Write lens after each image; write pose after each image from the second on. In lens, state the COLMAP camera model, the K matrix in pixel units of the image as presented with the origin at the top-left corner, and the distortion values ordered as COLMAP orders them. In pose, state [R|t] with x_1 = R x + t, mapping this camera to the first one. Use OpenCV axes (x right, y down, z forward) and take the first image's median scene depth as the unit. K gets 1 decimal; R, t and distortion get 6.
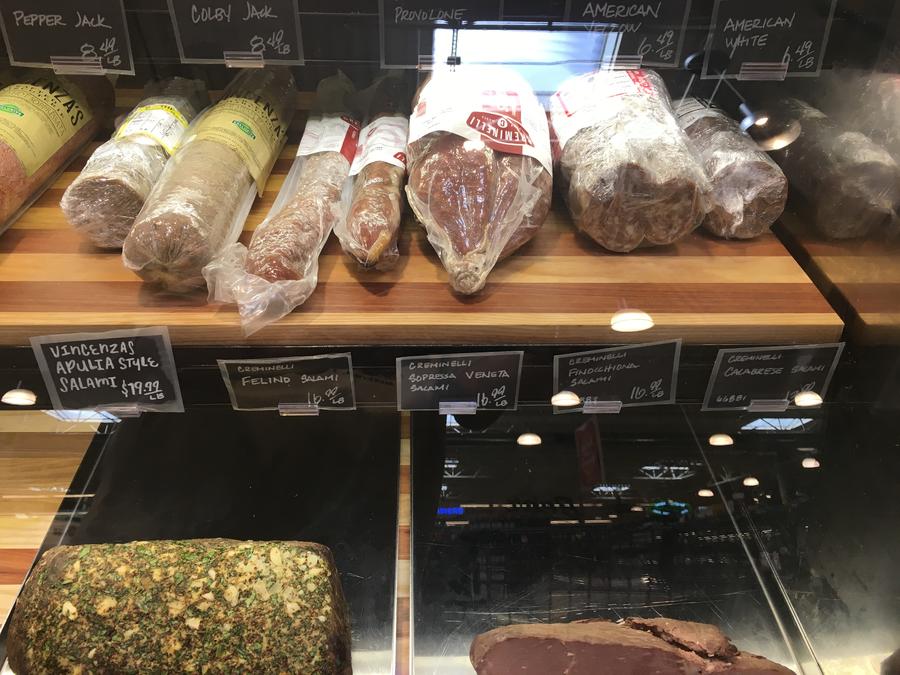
lens RADIAL K [[781.5, 0, 450.0], [0, 781.5, 337.5], [0, 0, 1]] dist [0.062762, -0.095508]
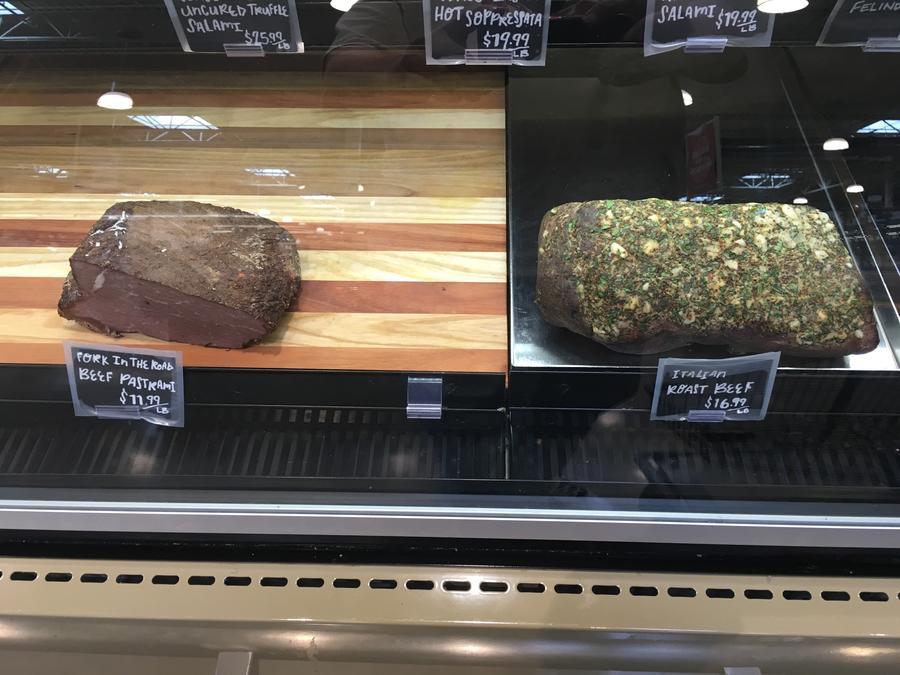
lens RADIAL K [[781.5, 0, 450.0], [0, 781.5, 337.5], [0, 0, 1]] dist [0.062762, -0.095508]
pose [[0.995865, 0.023860, -0.087655, -0.609313], [-0.000993, 0.967693, 0.252128, 0.188845], [0.090839, -0.250999, 0.963716, -0.088815]]
